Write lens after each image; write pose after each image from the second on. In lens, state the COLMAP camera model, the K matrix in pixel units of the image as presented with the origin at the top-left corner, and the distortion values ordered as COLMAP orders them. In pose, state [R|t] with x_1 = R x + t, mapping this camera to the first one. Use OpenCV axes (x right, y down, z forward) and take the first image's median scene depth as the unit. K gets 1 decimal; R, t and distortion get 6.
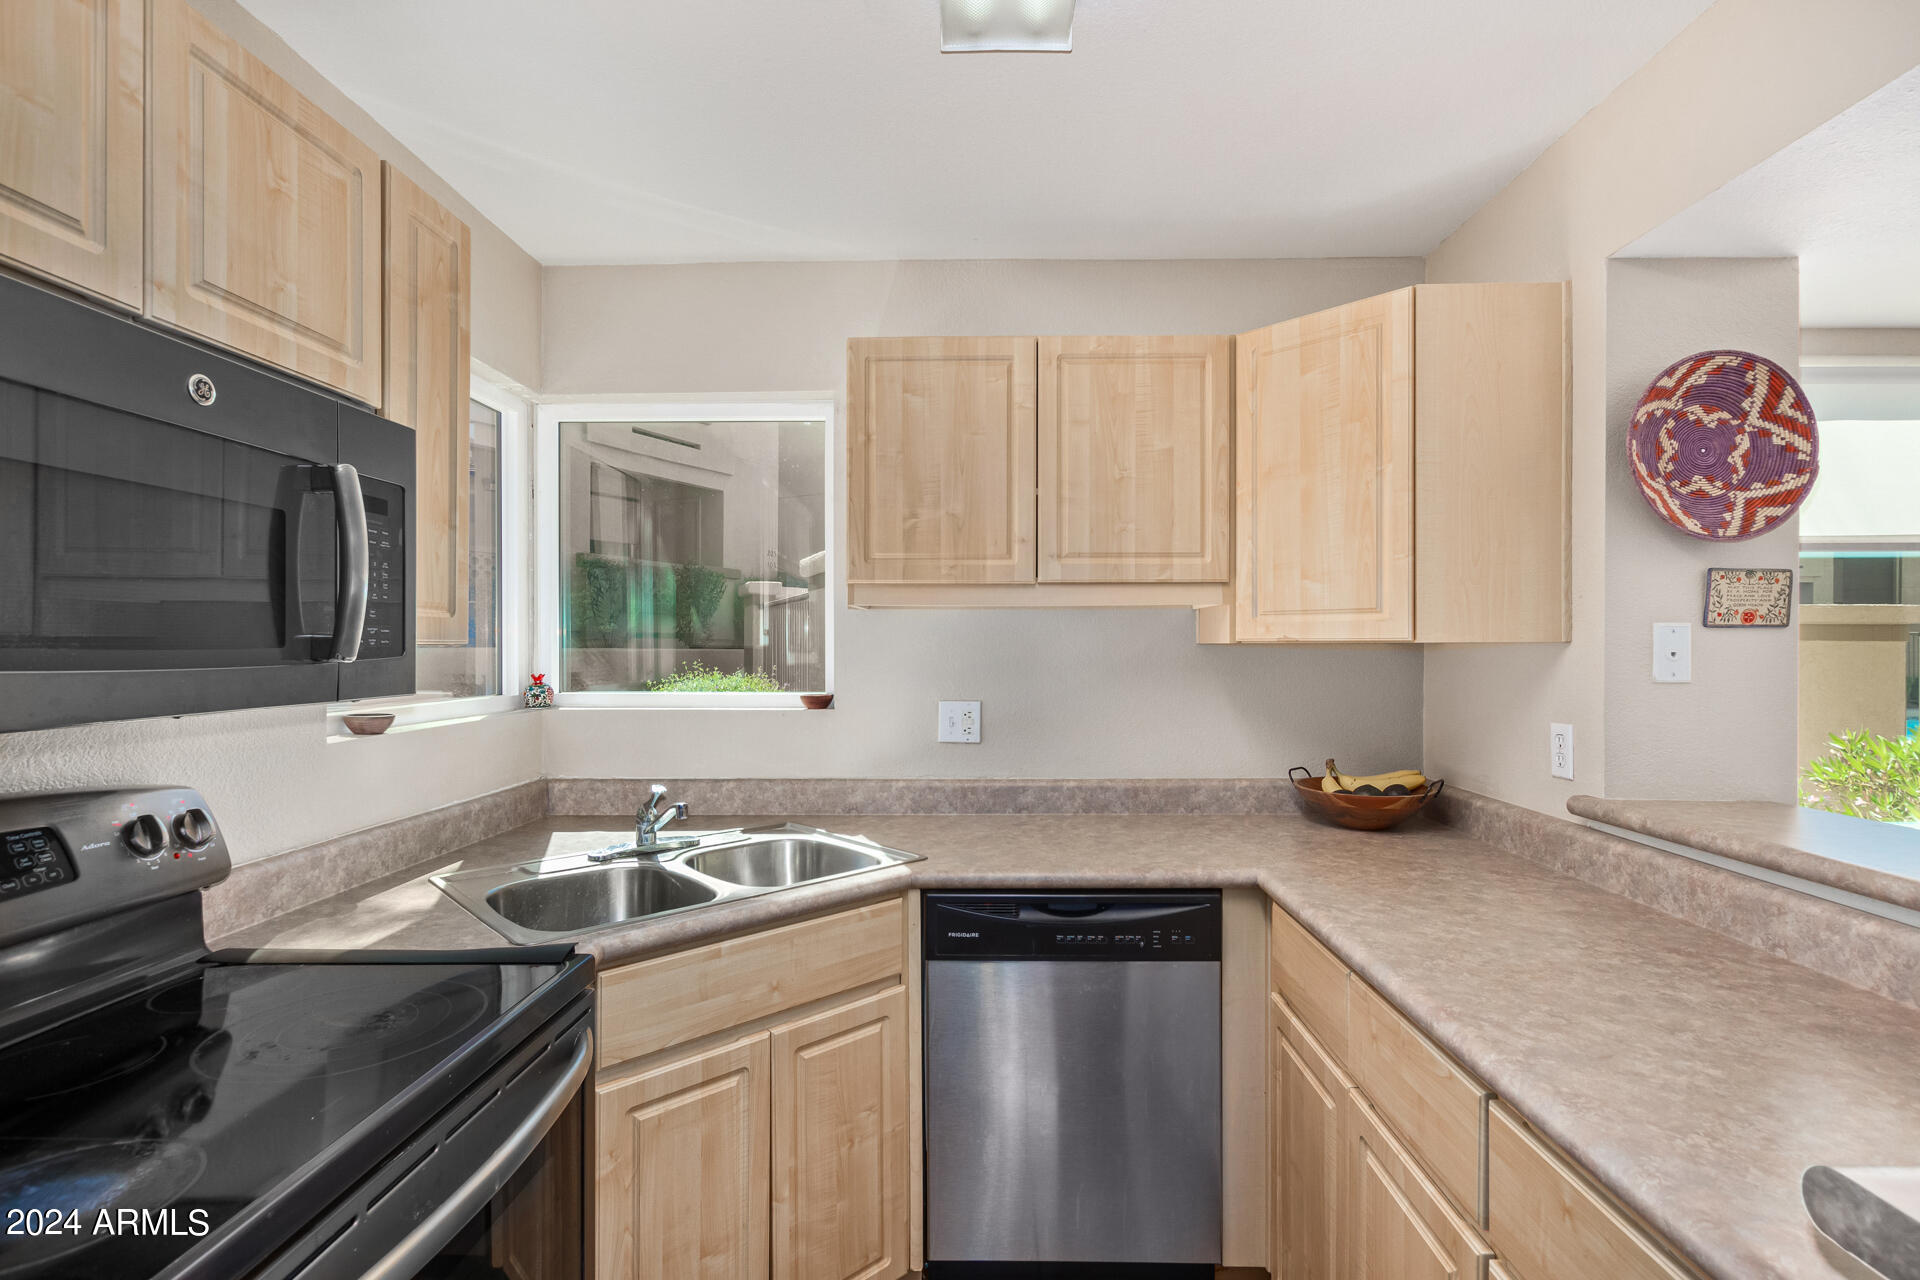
lens RADIAL K [[904.2, 0, 960.1], [0, 904.2, 649.0], [0, 0, 1]] dist [0.006148, -0.003217]
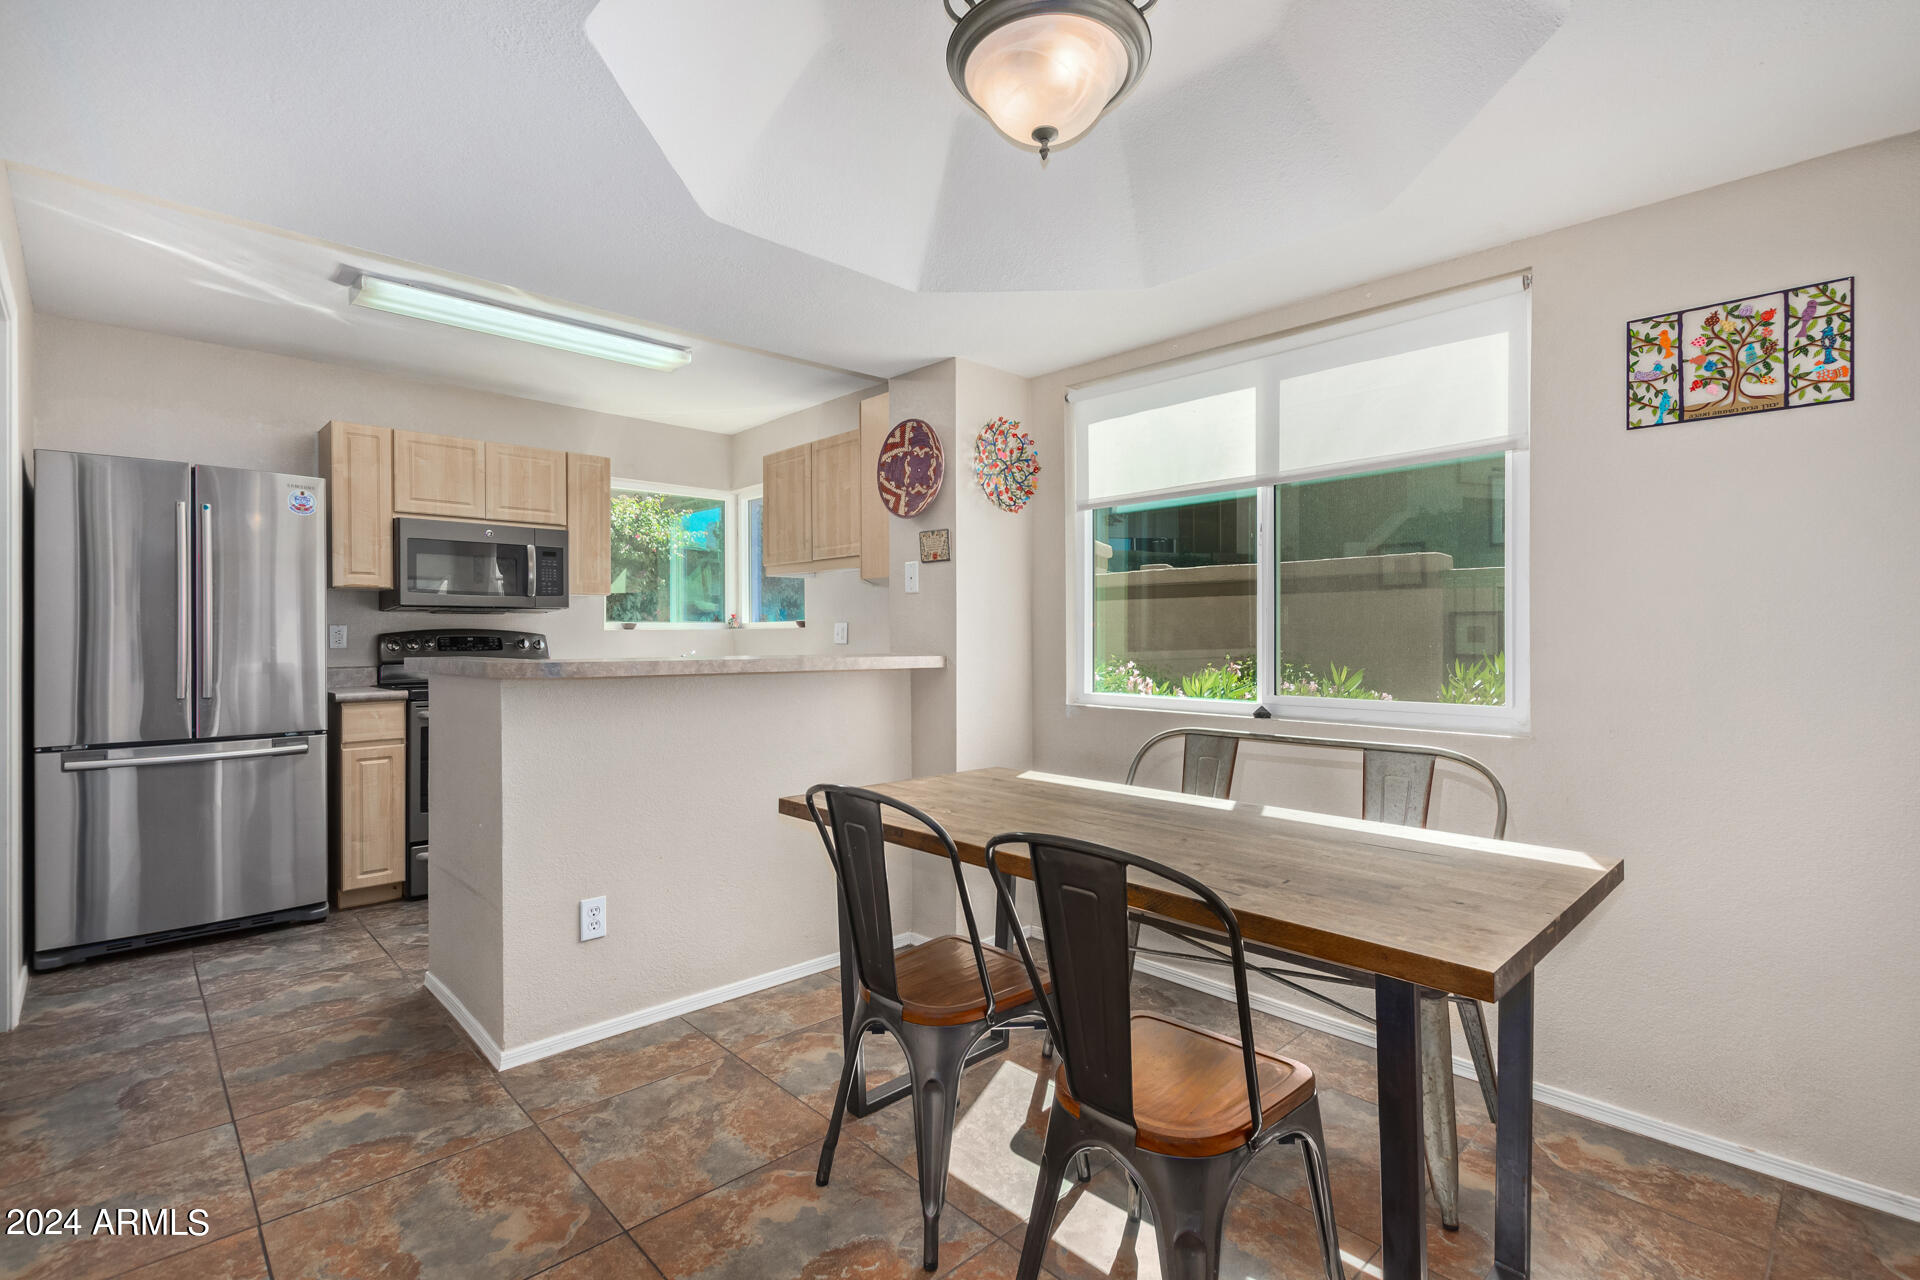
lens RADIAL K [[904.2, 0, 959.3], [0, 904.2, 635.8], [0, 0, 1]] dist [0.006148, -0.003217]
pose [[0.700545, -0.005889, -0.713584, 2.093719], [0.003048, 0.999982, -0.005259, 0.129748], [0.713602, 0.001509, 0.700550, -0.249071]]
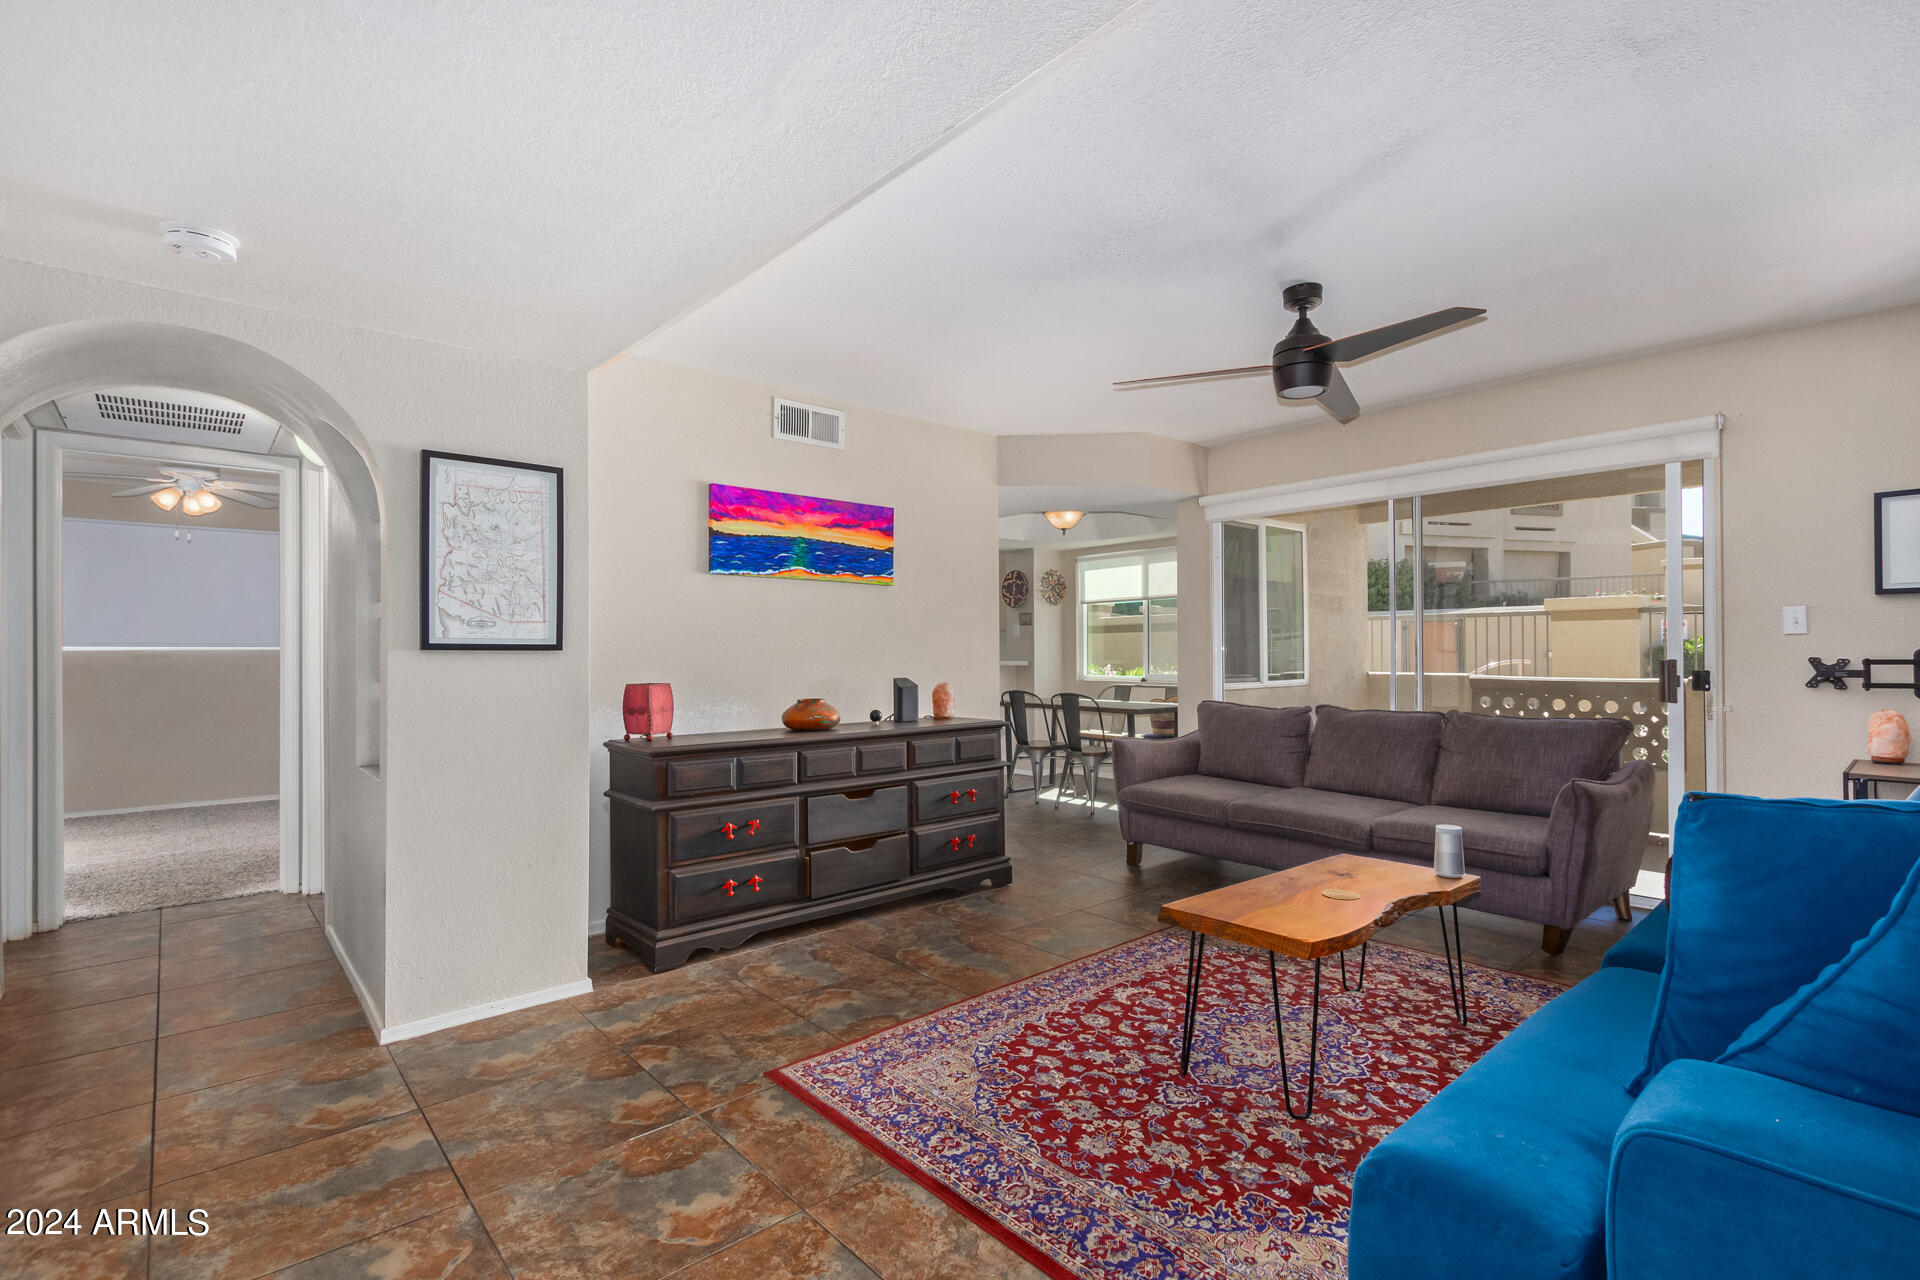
lens RADIAL K [[904.2, 0, 964.0], [0, 904.2, 629.9], [0, 0, 1]] dist [0.006148, -0.003217]
pose [[0.673230, -0.030597, -0.738800, 3.979087], [0.008112, 0.999389, -0.033998, 0.155302], [0.739388, 0.016896, 0.673067, -2.364518]]
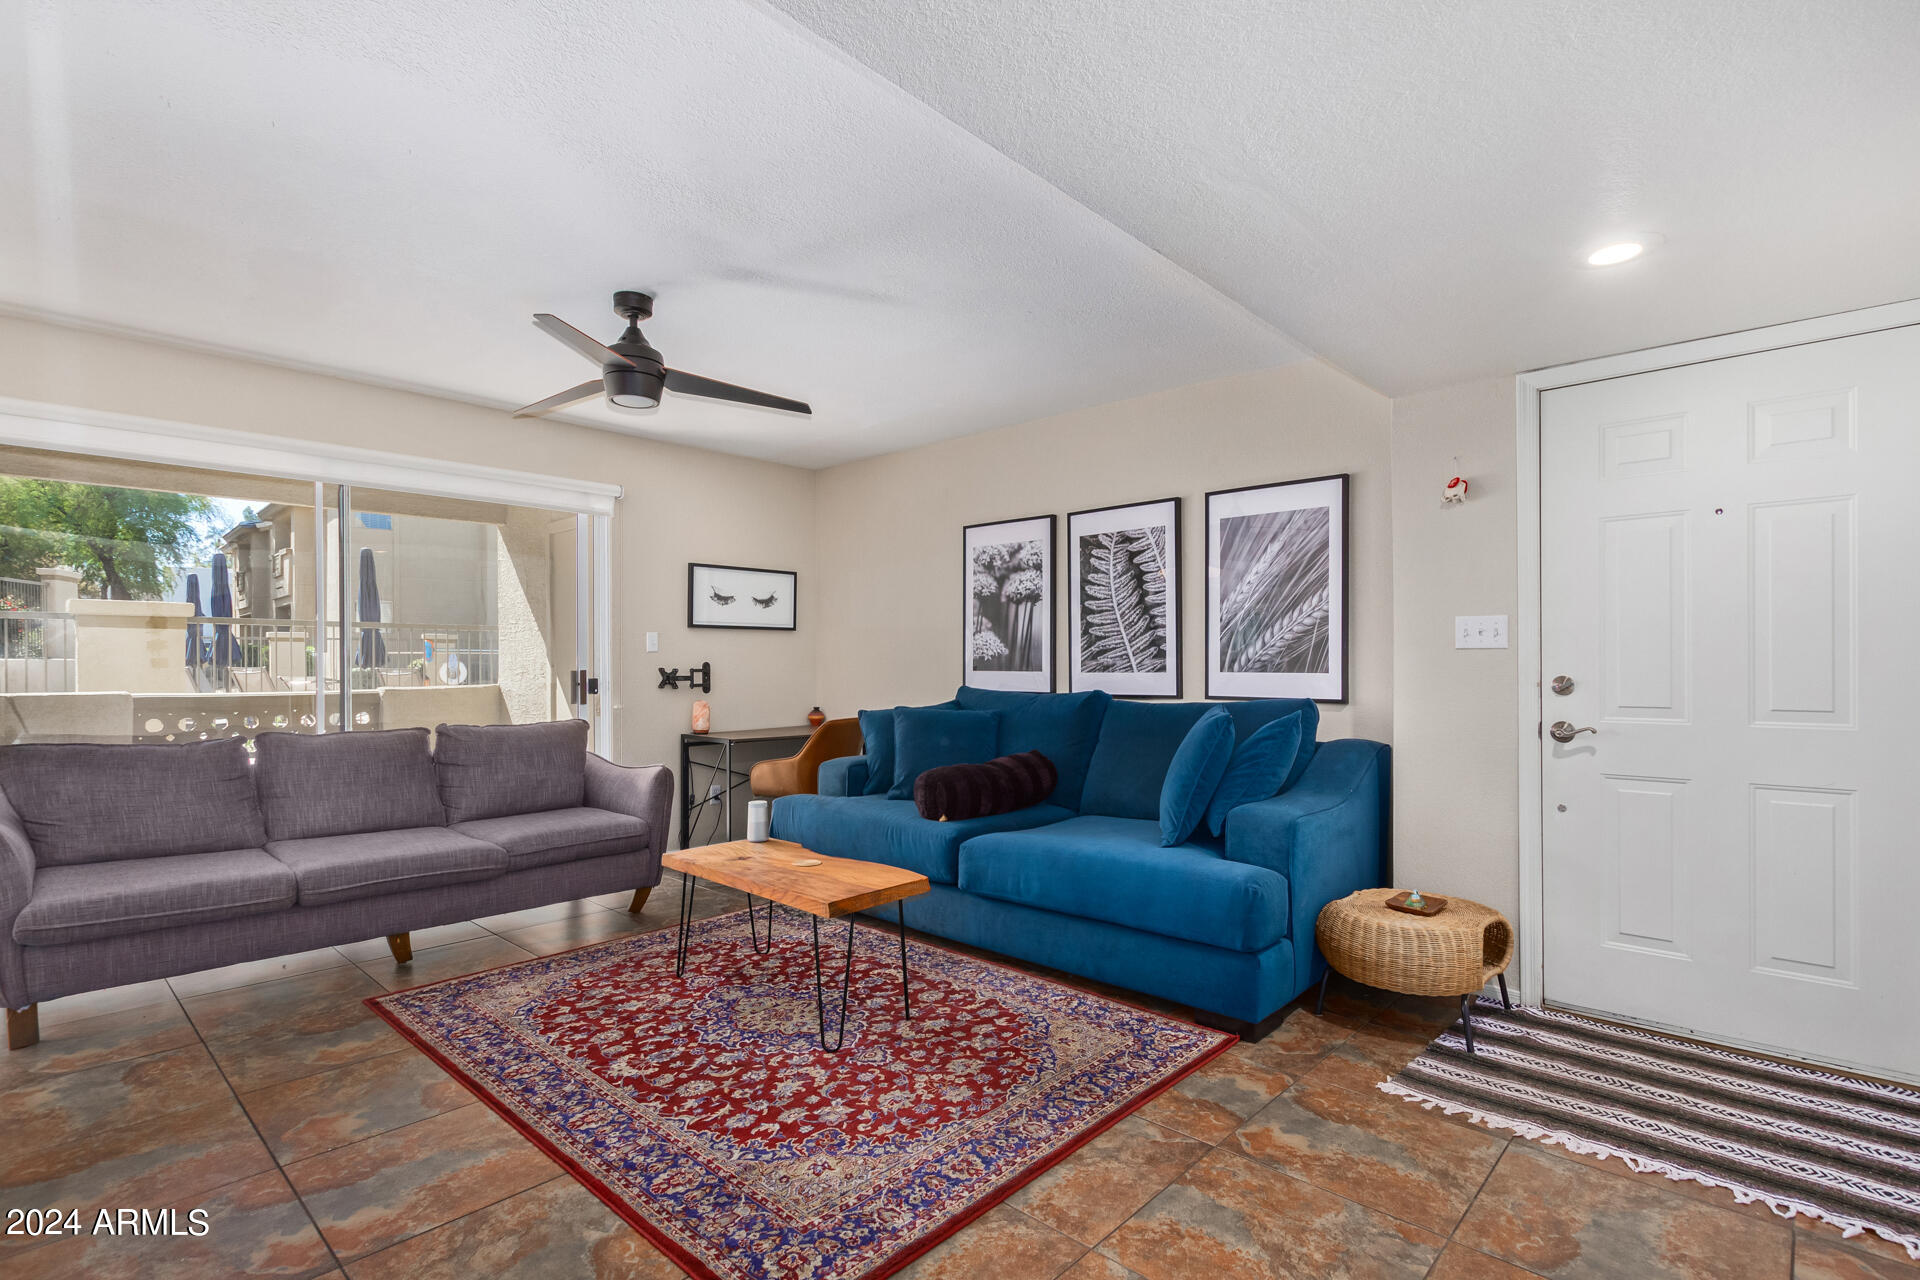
lens RADIAL K [[904.2, 0, 987.3], [0, 904.2, 656.5], [0, 0, 1]] dist [0.006148, -0.003217]
pose [[0.654763, -0.004905, 0.755818, 2.240693], [0.008566, 0.999963, -0.000932, 0.138032], [-0.755785, 0.007085, 0.654781, -2.353297]]
